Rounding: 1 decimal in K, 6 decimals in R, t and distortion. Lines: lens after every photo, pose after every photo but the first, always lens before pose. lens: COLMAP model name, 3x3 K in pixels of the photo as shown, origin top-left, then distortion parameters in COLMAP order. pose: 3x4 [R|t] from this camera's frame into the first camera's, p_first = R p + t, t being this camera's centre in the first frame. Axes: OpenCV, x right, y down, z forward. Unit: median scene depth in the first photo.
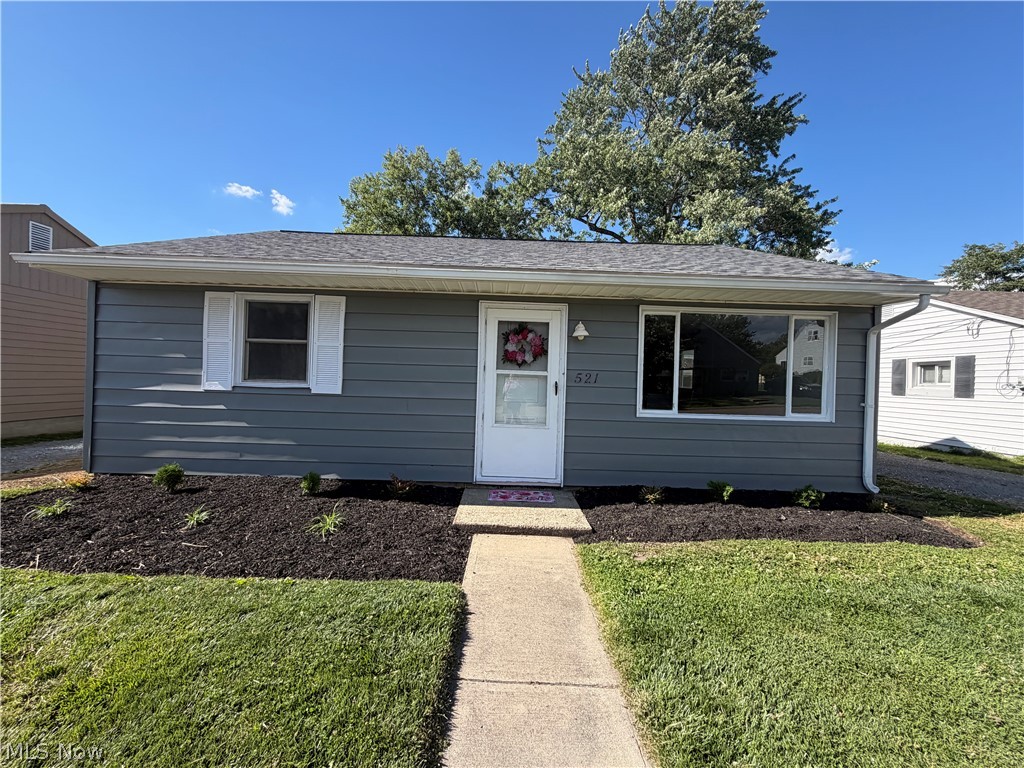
lens RADIAL K [[407.8, 0, 509.8], [0, 407.8, 383.9], [0, 0, 1]] dist [-0.003800, 0.000441]
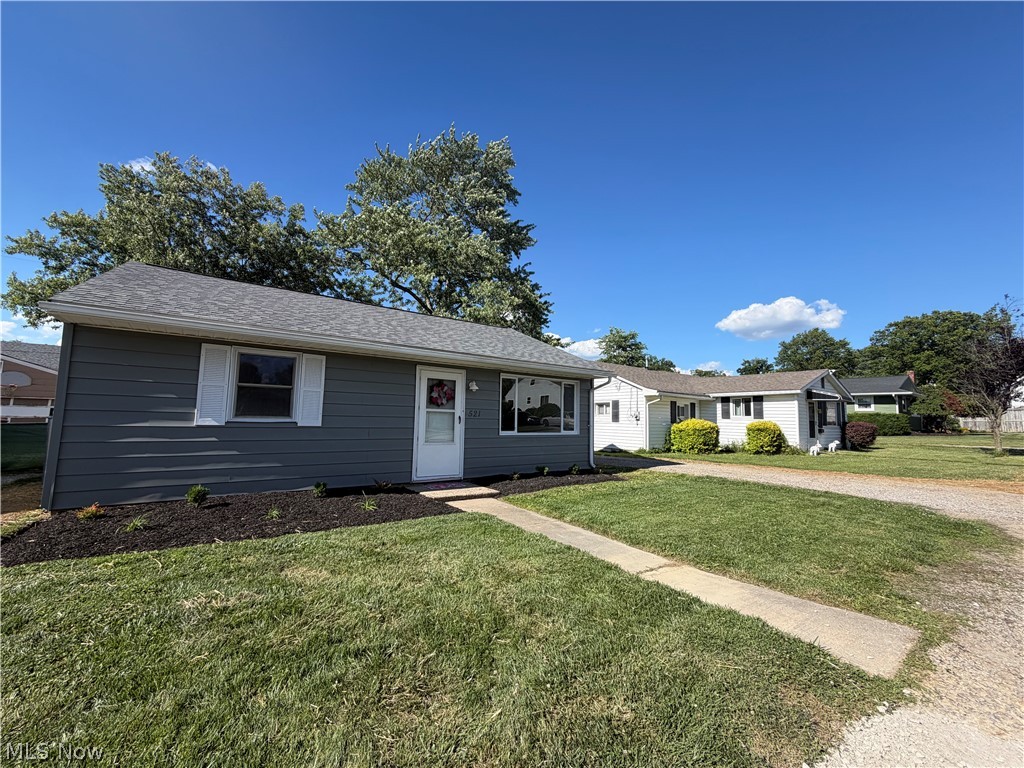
lens RADIAL K [[407.8, 0, 513.2], [0, 407.8, 383.6], [0, 0, 1]] dist [-0.003800, 0.000441]
pose [[0.813107, 0.037638, 0.580896, -0.682530], [0.009077, 0.996966, -0.077302, -0.006226], [-0.582043, 0.068128, 0.810299, -0.493295]]
